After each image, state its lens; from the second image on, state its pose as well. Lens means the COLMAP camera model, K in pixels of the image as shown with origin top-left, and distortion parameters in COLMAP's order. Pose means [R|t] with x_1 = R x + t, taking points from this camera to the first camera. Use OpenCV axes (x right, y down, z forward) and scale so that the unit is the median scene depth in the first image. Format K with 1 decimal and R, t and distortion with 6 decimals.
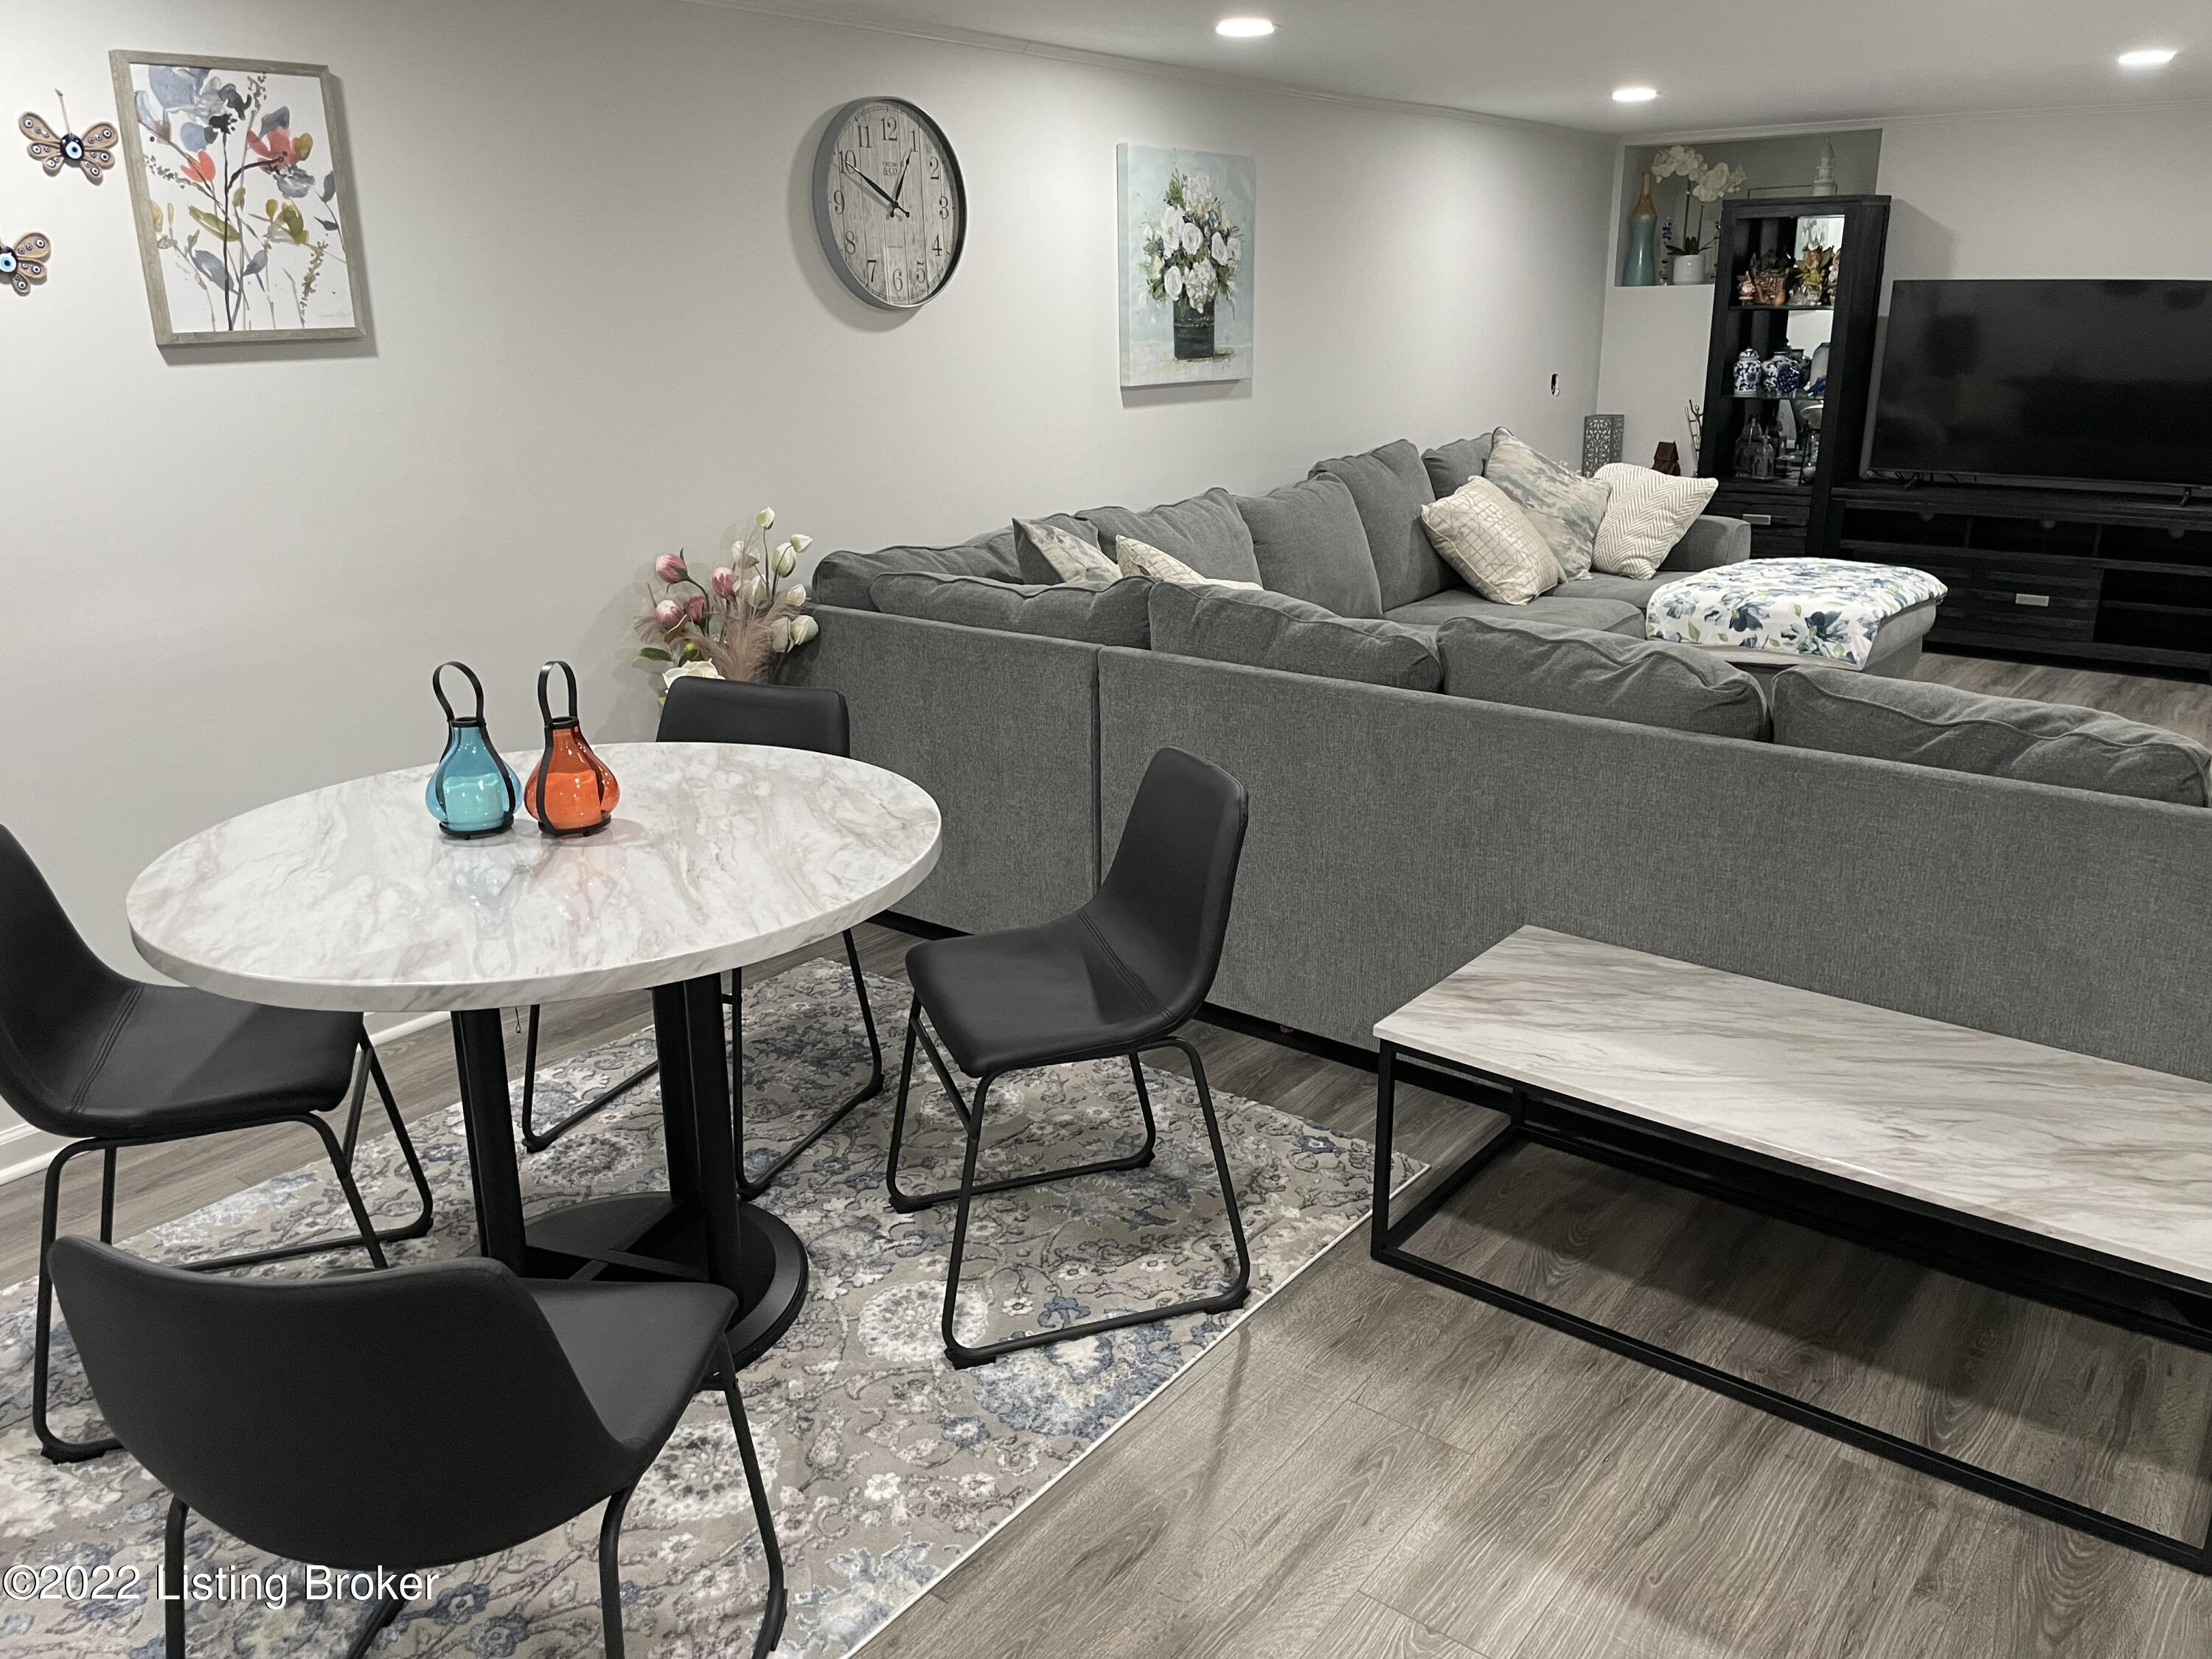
lens RADIAL K [[1694.7, 0, 1108.8], [0, 1694.7, 781.9], [0, 0, 1]] dist [0.100237, -0.139277]
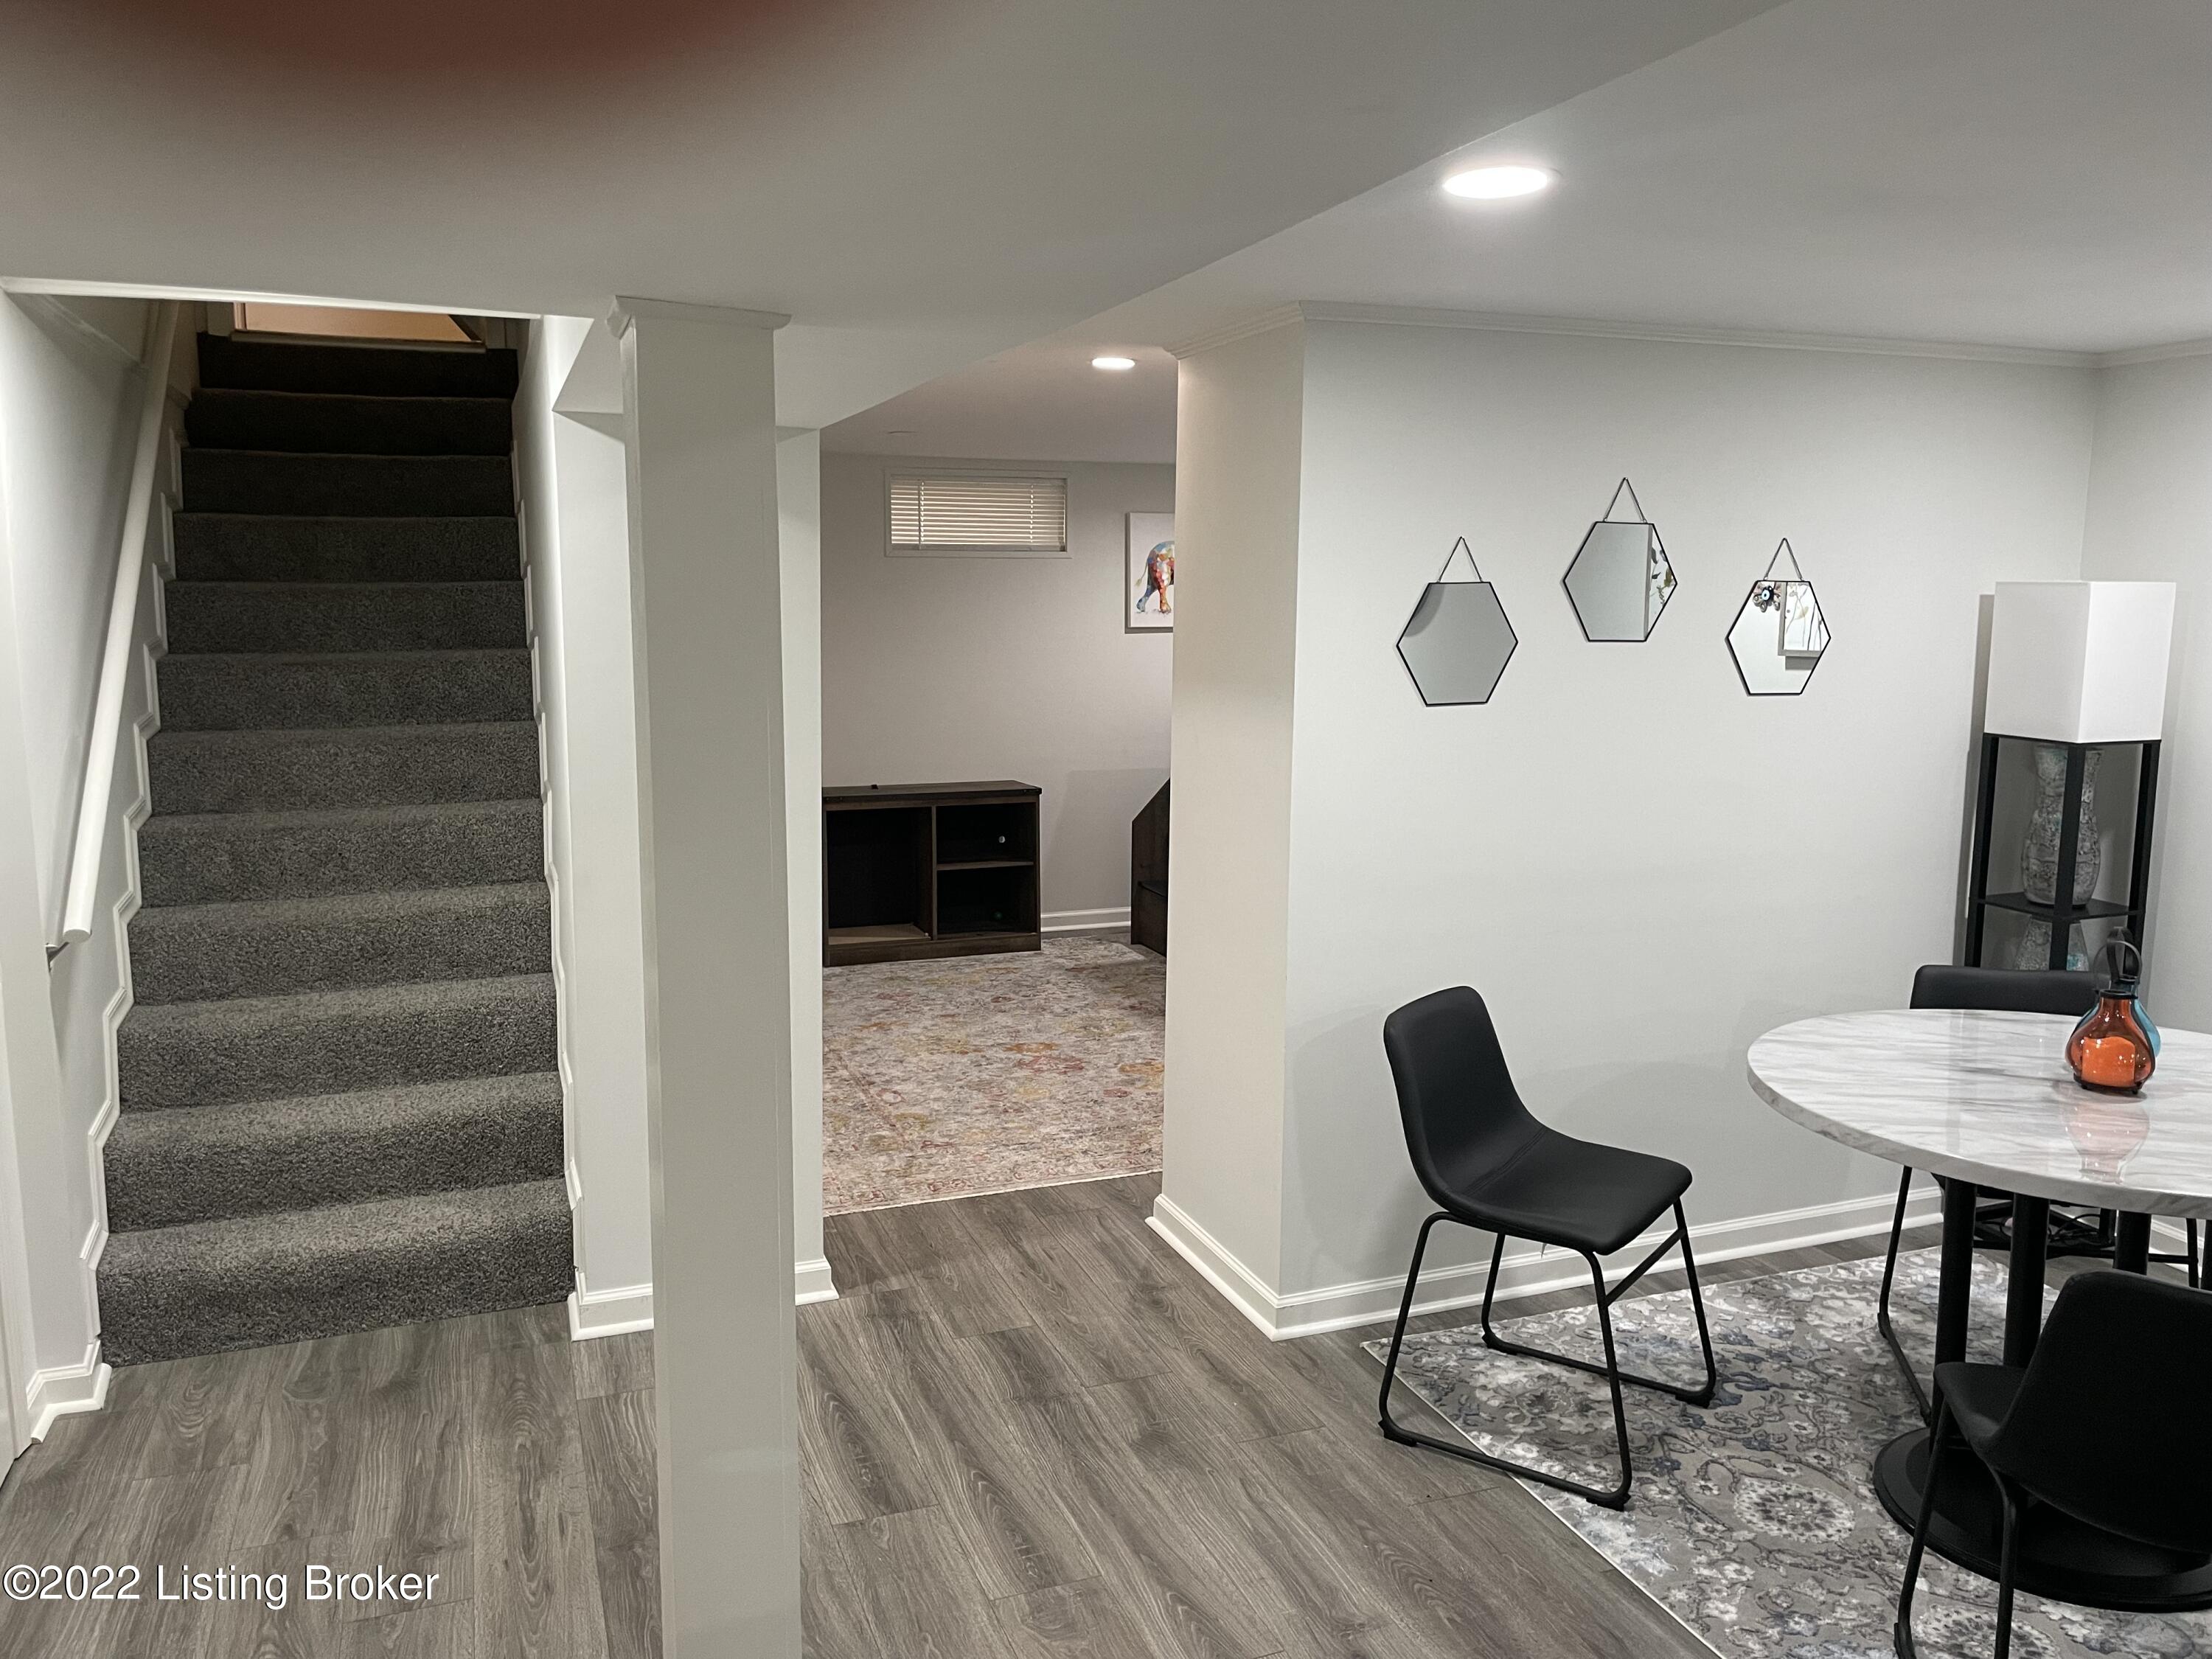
lens RADIAL K [[1694.7, 0, 1108.8], [0, 1694.7, 781.9], [0, 0, 1]] dist [0.100237, -0.139277]
pose [[-0.525186, 0.109997, -0.843848, 0.807045], [-0.224748, 0.938475, 0.262209, -0.257566], [0.820772, 0.327362, -0.468152, 0.747889]]
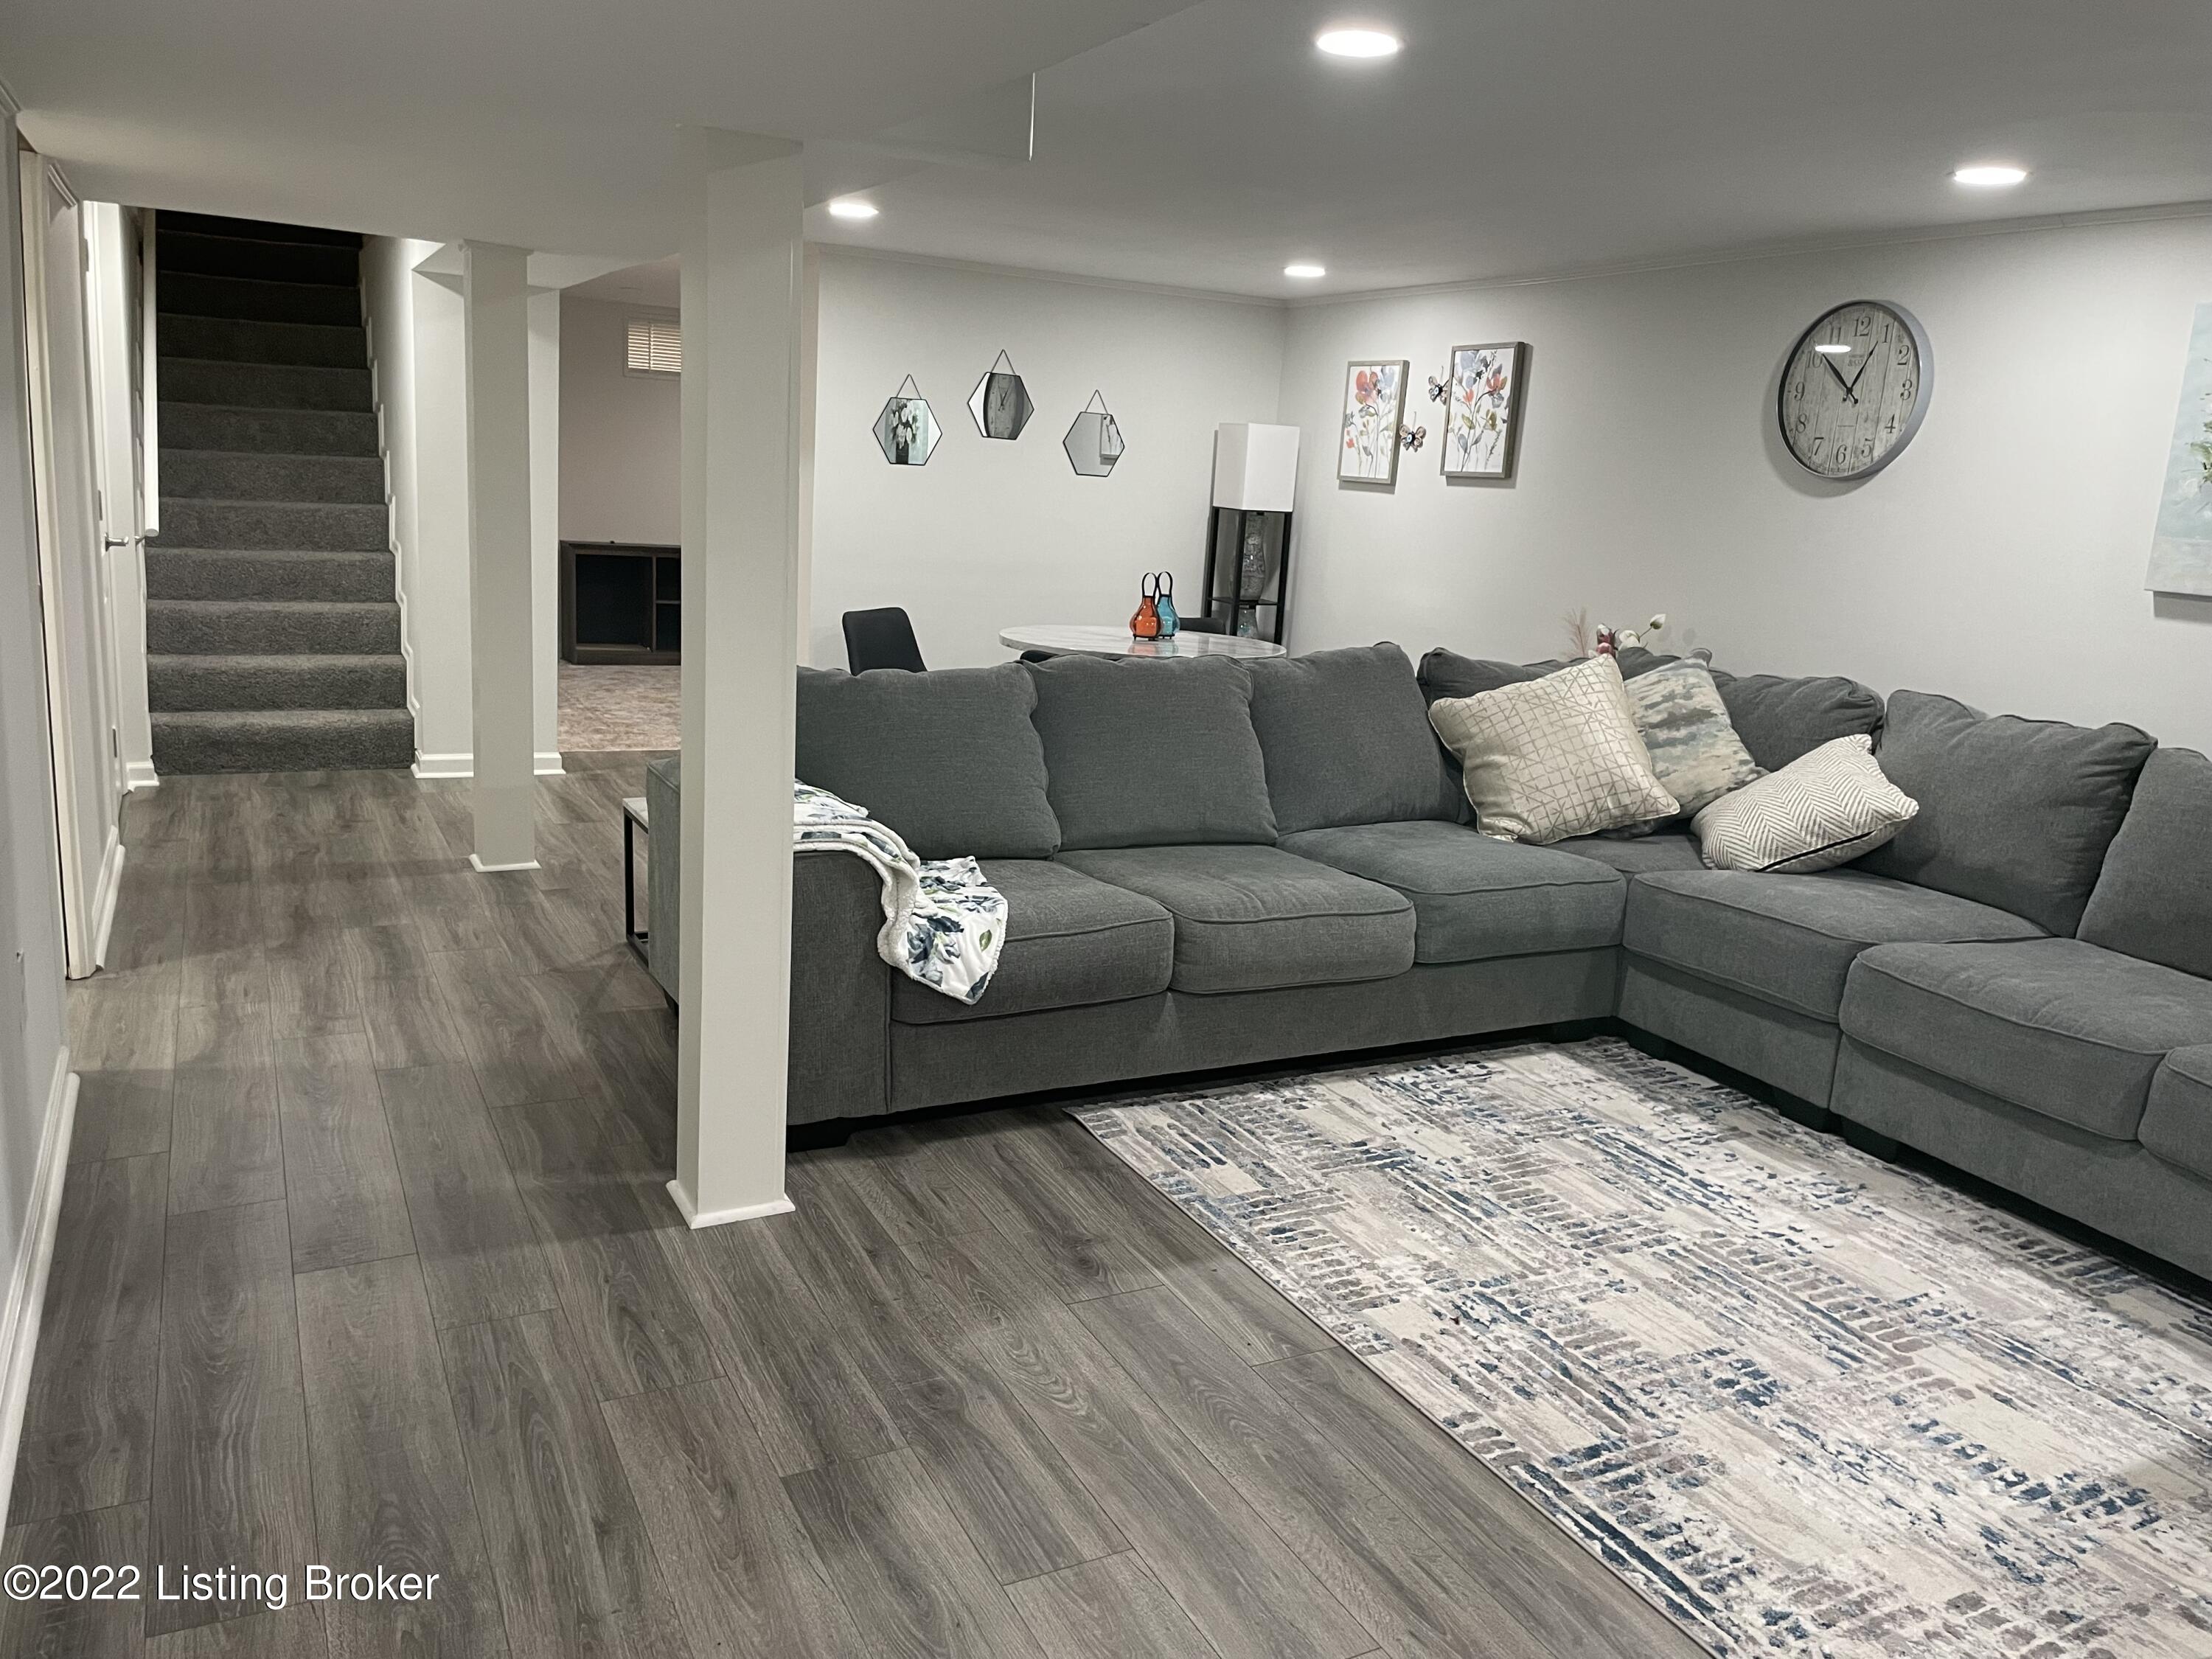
lens RADIAL K [[1694.7, 0, 1108.8], [0, 1694.7, 781.9], [0, 0, 1]] dist [0.100237, -0.139277]
pose [[-0.423158, 0.156145, -0.892500, 1.618818], [-0.296581, 0.906901, 0.299282, -0.420364], [0.856141, 0.391342, -0.337453, 1.508063]]
